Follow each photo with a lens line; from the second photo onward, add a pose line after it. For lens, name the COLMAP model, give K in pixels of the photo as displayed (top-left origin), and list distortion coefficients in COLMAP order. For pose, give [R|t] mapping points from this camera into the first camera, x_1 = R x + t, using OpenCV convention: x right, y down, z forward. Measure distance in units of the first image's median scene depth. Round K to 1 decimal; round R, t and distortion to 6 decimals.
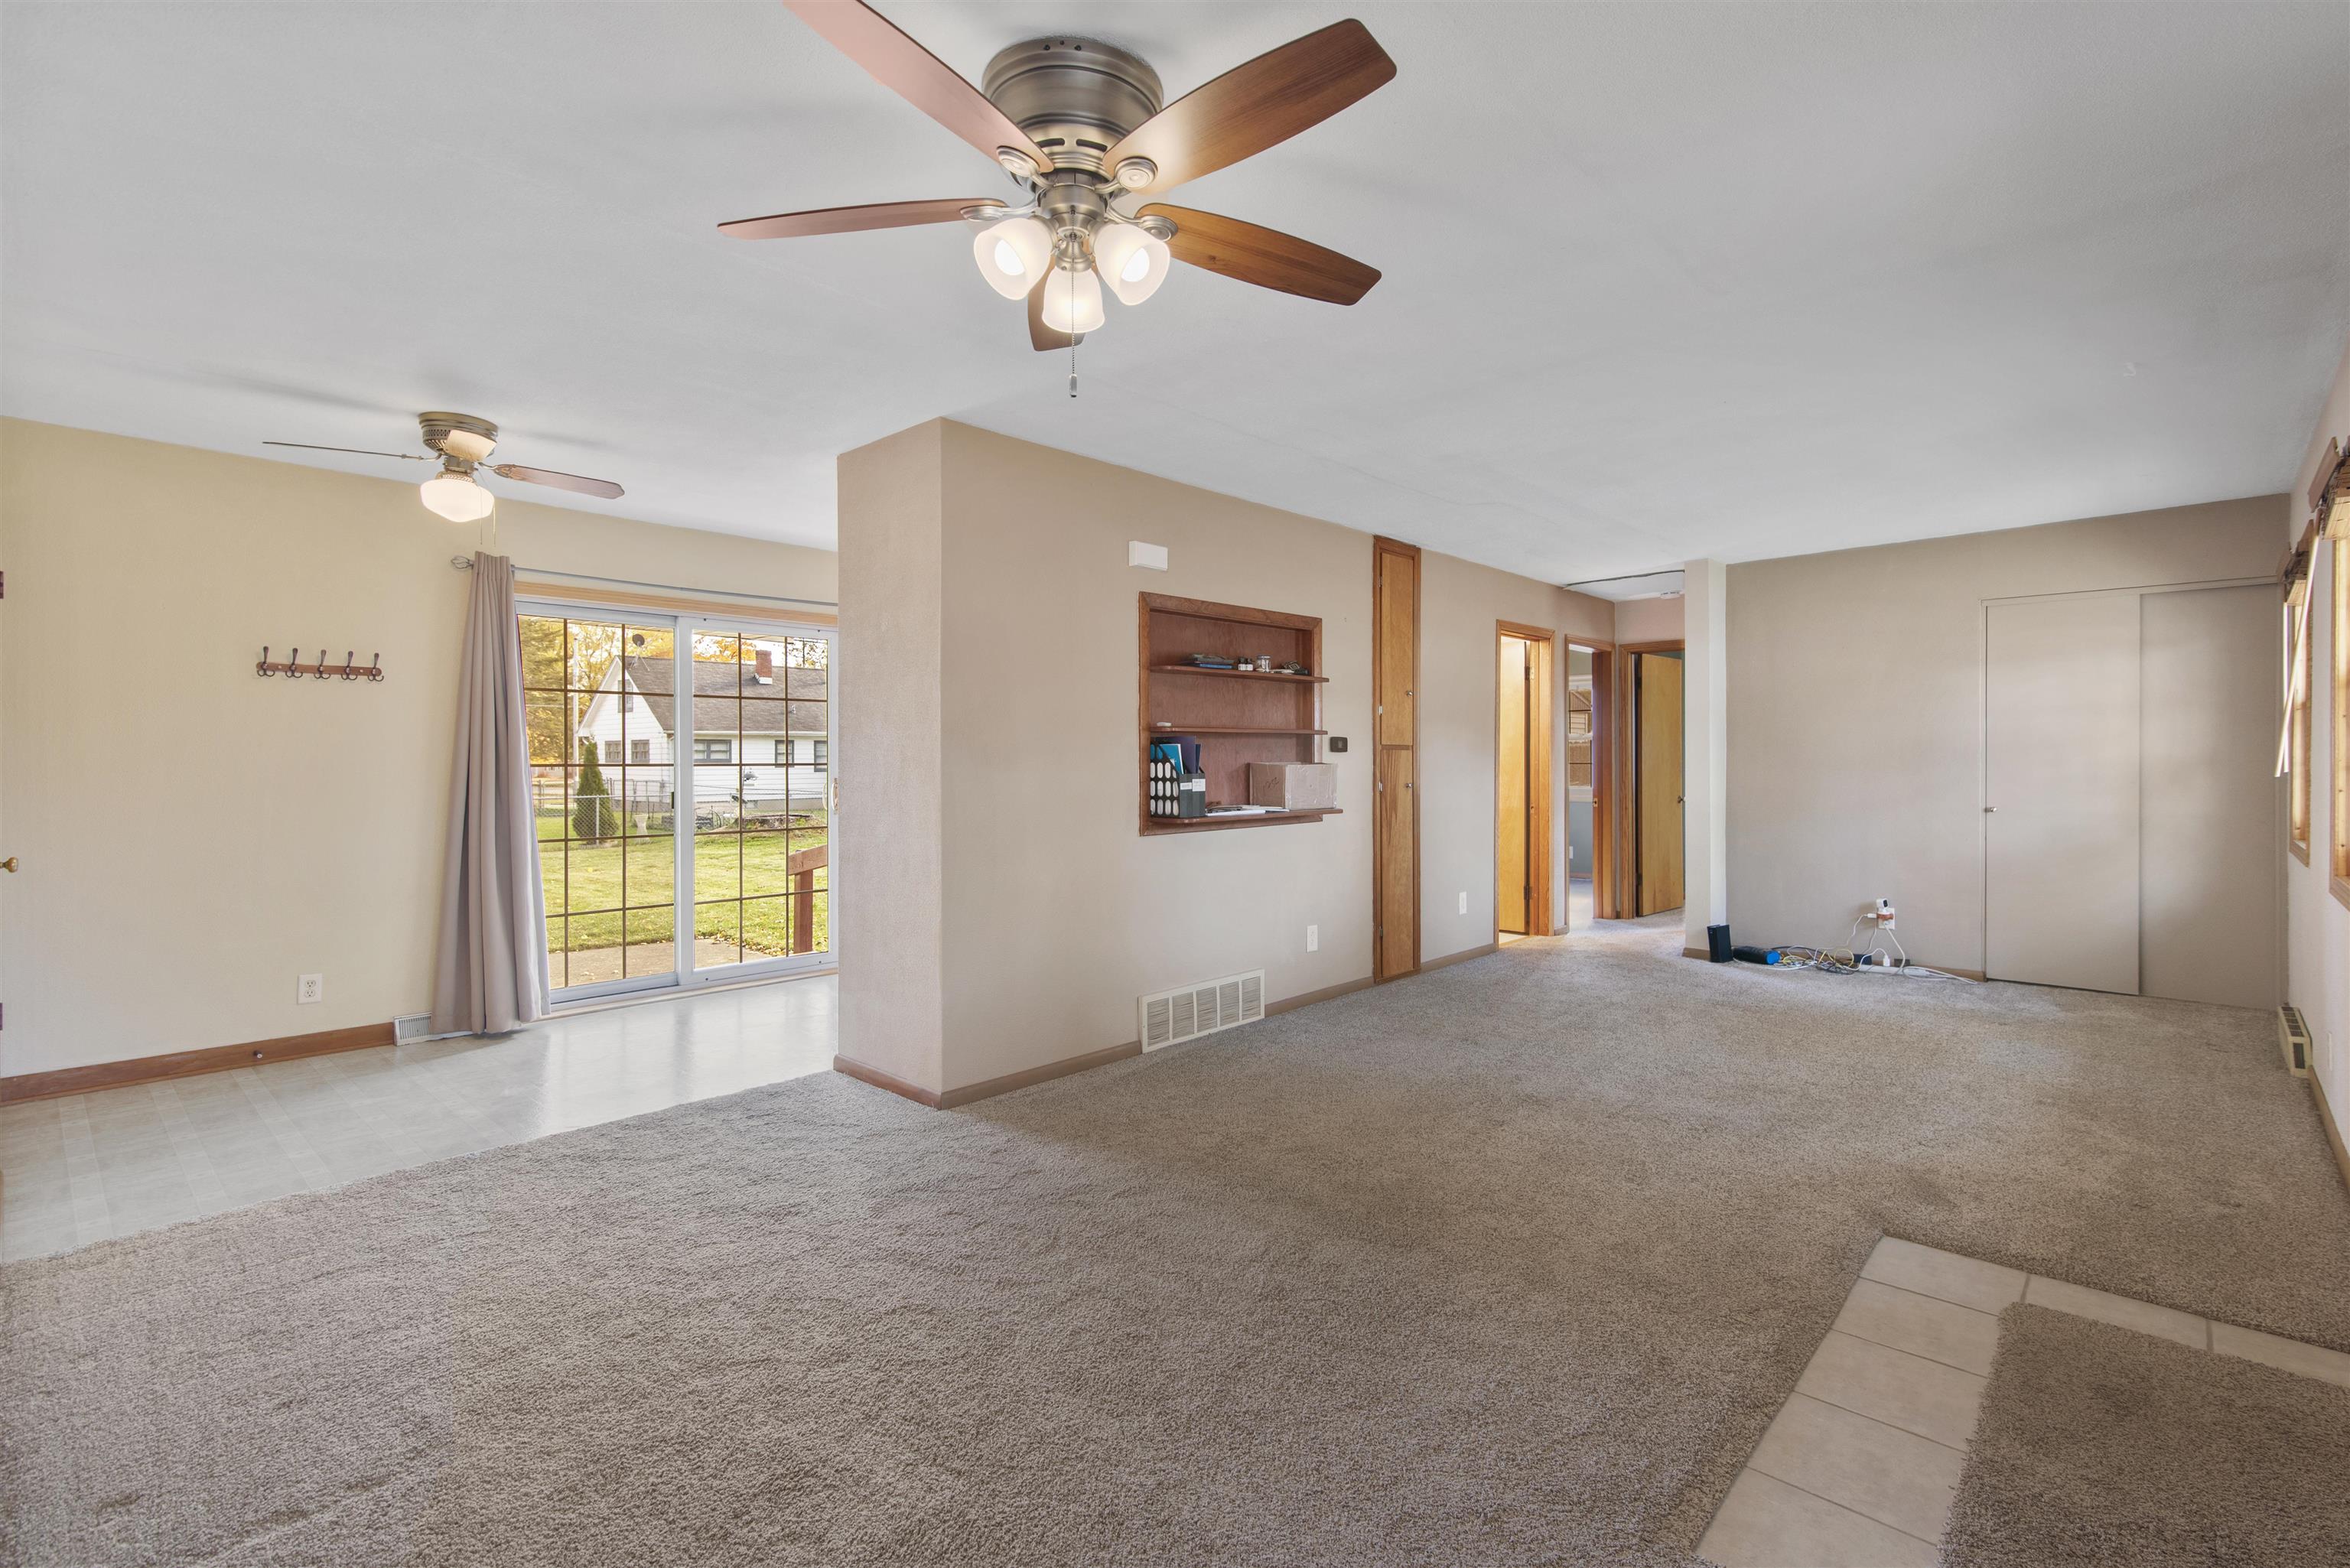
lens RADIAL K [[1067.0, 0, 1185.8], [0, 1067.0, 751.2], [0, 0, 1]] dist [0.015220, -0.001182]
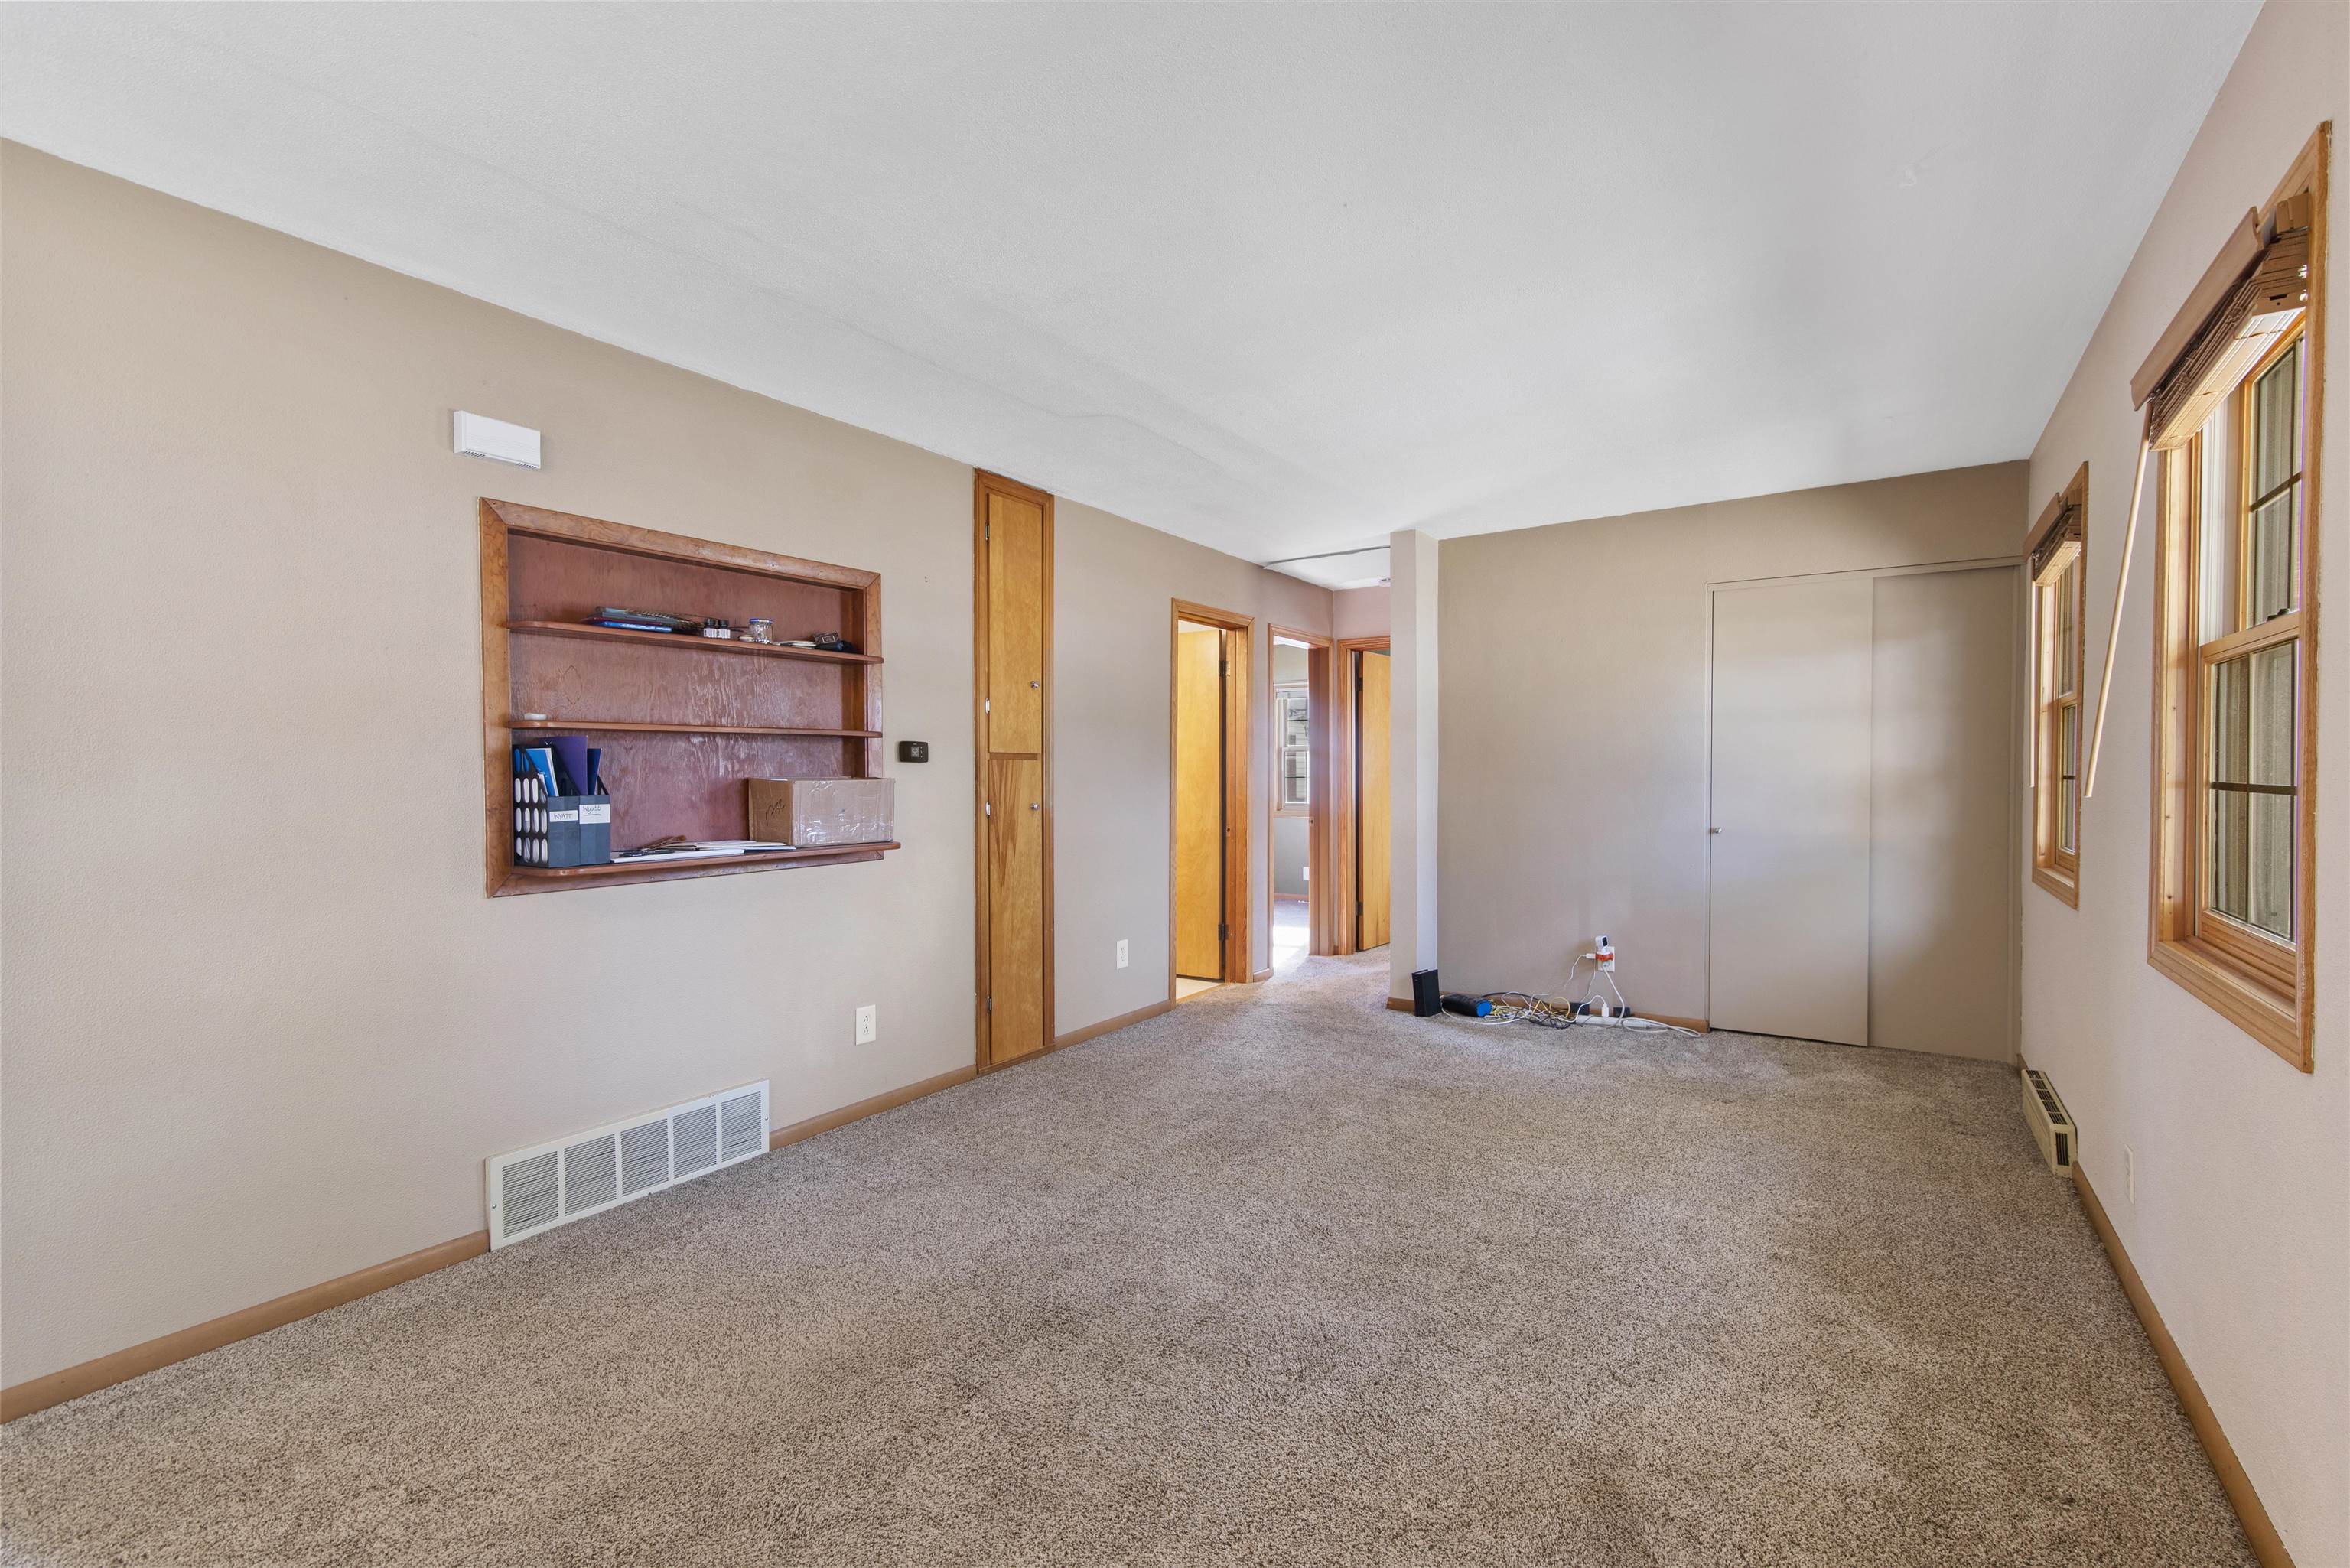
lens RADIAL K [[1067.0, 0, 1181.1], [0, 1067.0, 777.8], [0, 0, 1]] dist [0.015220, -0.001182]
pose [[0.984012, -0.001605, 0.178093, 0.199278], [-0.000606, 0.999923, 0.012356, 0.002211], [-0.178099, -0.012267, 0.983936, 0.266217]]
